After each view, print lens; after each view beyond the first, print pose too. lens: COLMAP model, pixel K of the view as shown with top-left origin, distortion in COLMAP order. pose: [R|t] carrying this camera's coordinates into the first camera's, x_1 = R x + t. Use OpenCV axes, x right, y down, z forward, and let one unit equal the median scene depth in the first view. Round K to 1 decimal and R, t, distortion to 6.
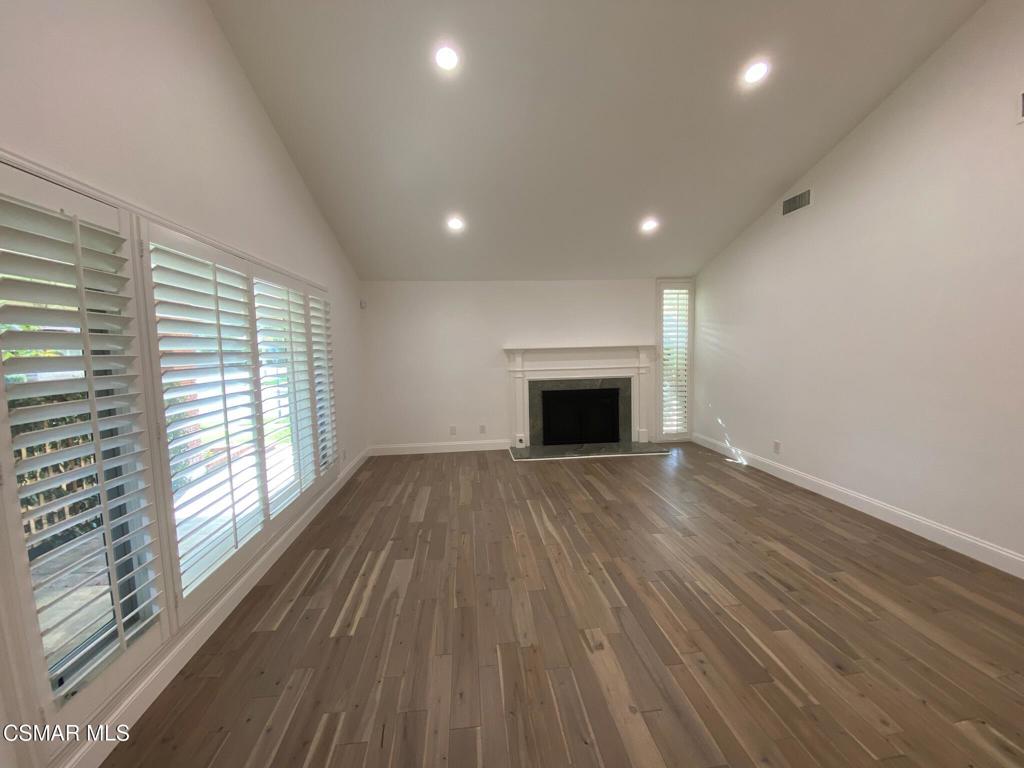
lens RADIAL K [[418.9, 0, 514.3], [0, 418.9, 380.0], [0, 0, 1]] dist [-0.004360, -0.000497]
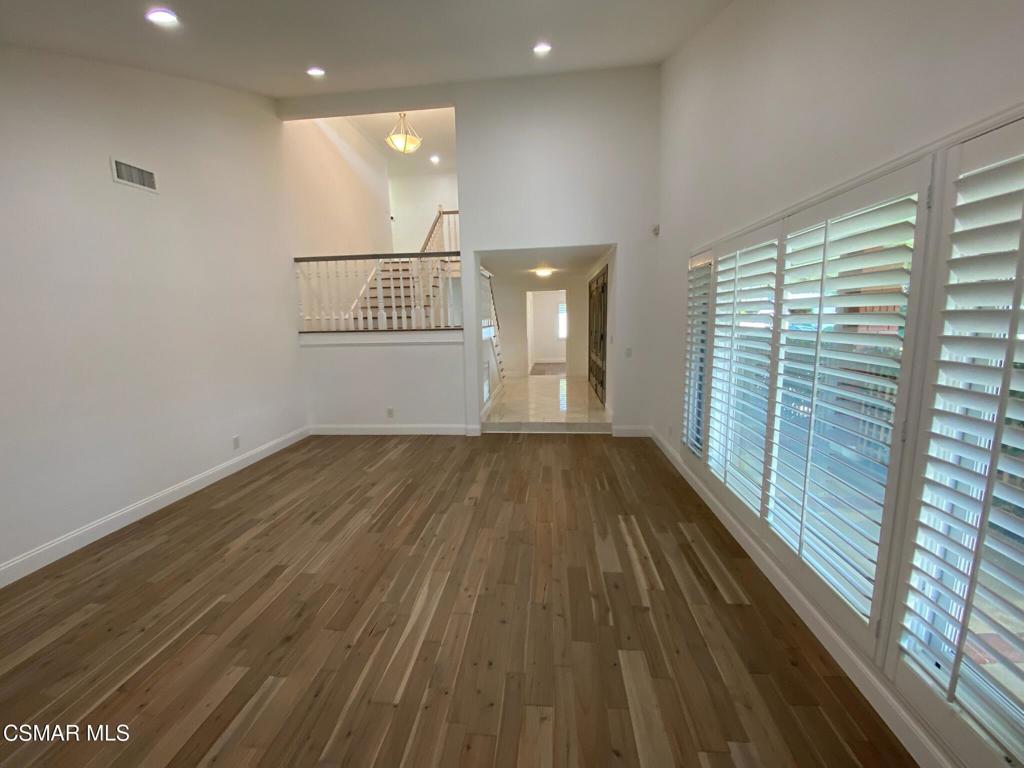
lens RADIAL K [[418.9, 0, 514.6], [0, 418.9, 387.2], [0, 0, 1]] dist [-0.004360, -0.000497]
pose [[-0.978623, 0.016087, 0.205031, -0.203754], [0.065280, 0.969679, 0.235503, -0.137744], [-0.195026, 0.243853, -0.950000, 1.460789]]
